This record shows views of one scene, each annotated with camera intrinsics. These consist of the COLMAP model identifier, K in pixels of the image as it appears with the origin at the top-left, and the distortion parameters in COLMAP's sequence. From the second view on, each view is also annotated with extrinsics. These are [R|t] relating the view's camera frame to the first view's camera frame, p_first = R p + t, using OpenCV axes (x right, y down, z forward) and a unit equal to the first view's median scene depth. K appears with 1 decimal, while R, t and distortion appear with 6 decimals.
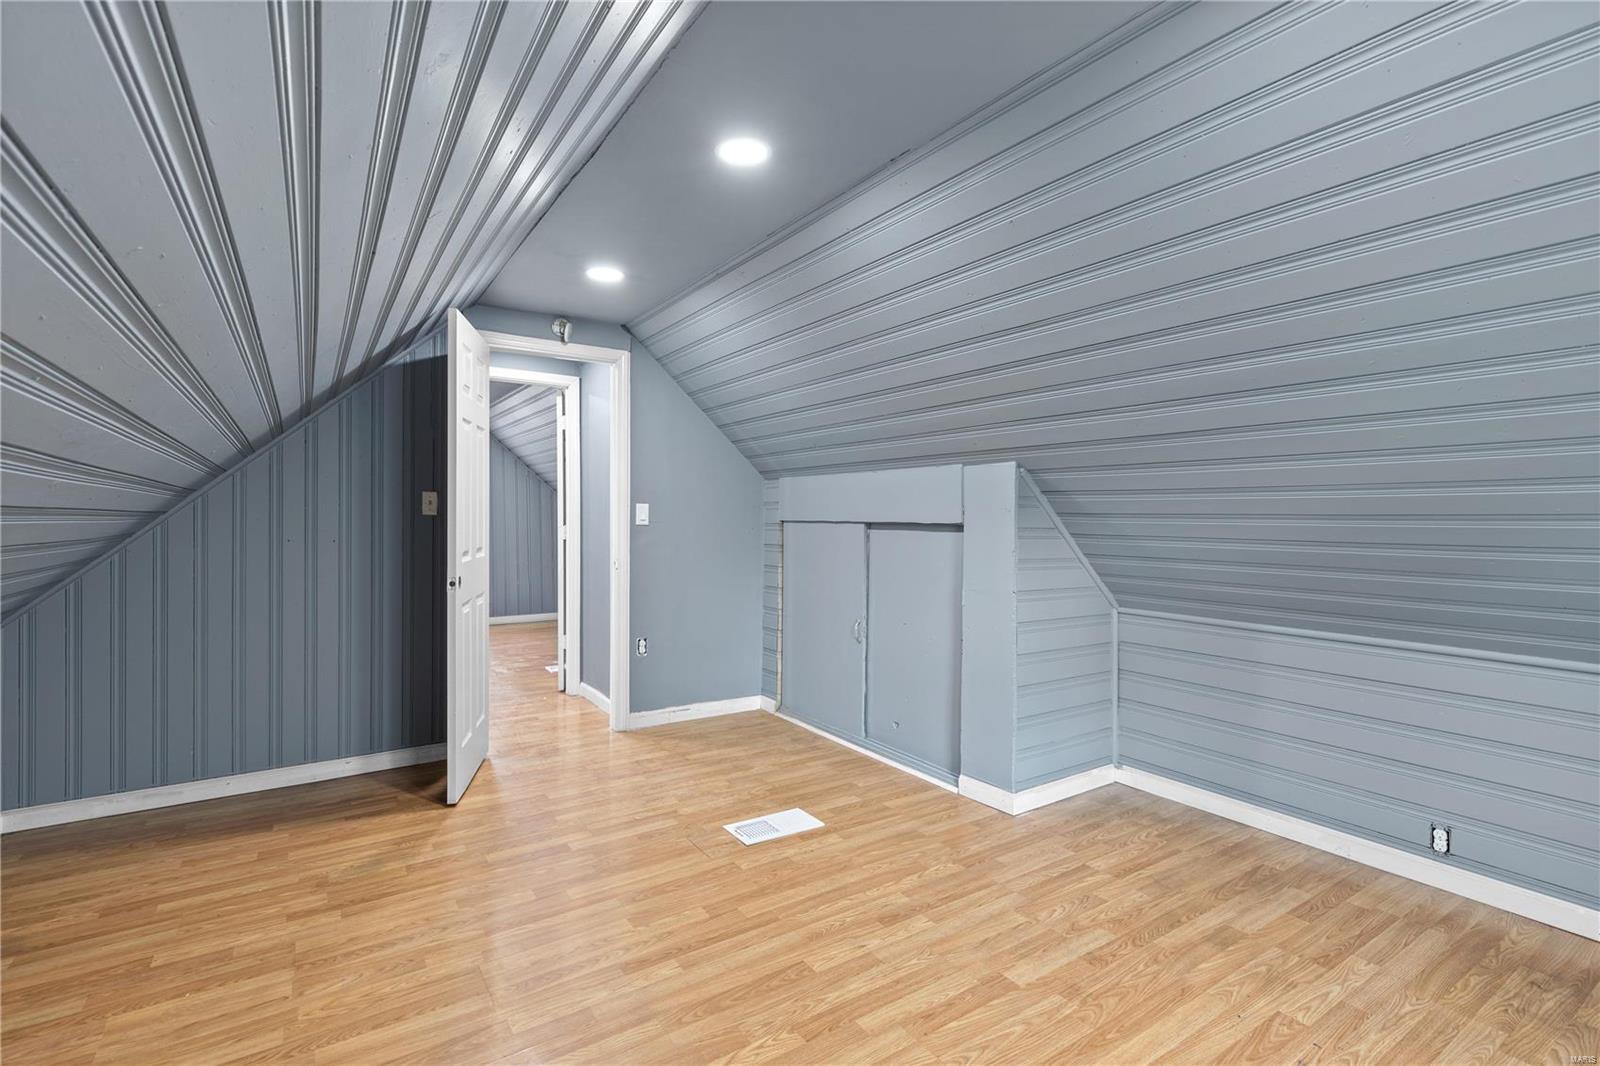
lens RADIAL K [[747.4, 0, 804.1], [0, 747.4, 529.0], [0, 0, 1]] dist [0.015582, -0.000783]
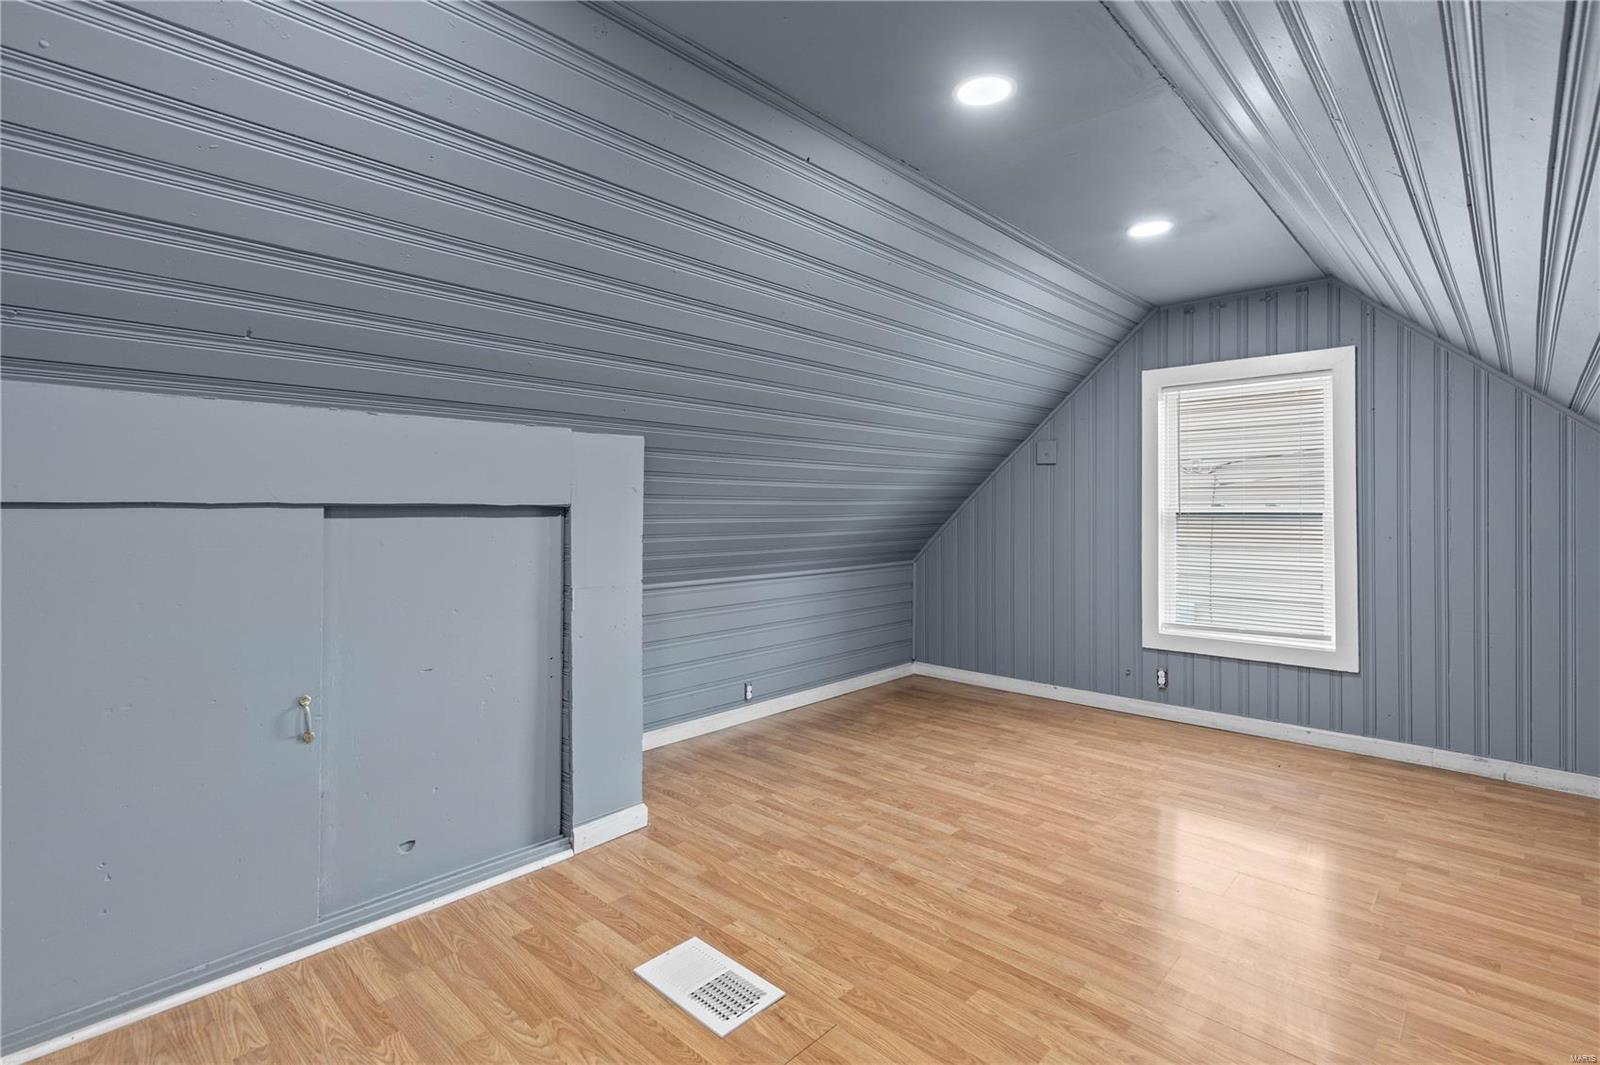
lens RADIAL K [[753.5, 0, 804.3], [0, 753.5, 509.2], [0, 0, 1]] dist [0.020511, -0.000364]
pose [[-0.234009, -0.012290, 0.972157, -0.826138], [0.005341, 0.999889, 0.013927, -0.018202], [-0.972220, 0.008451, -0.233917, 1.291621]]
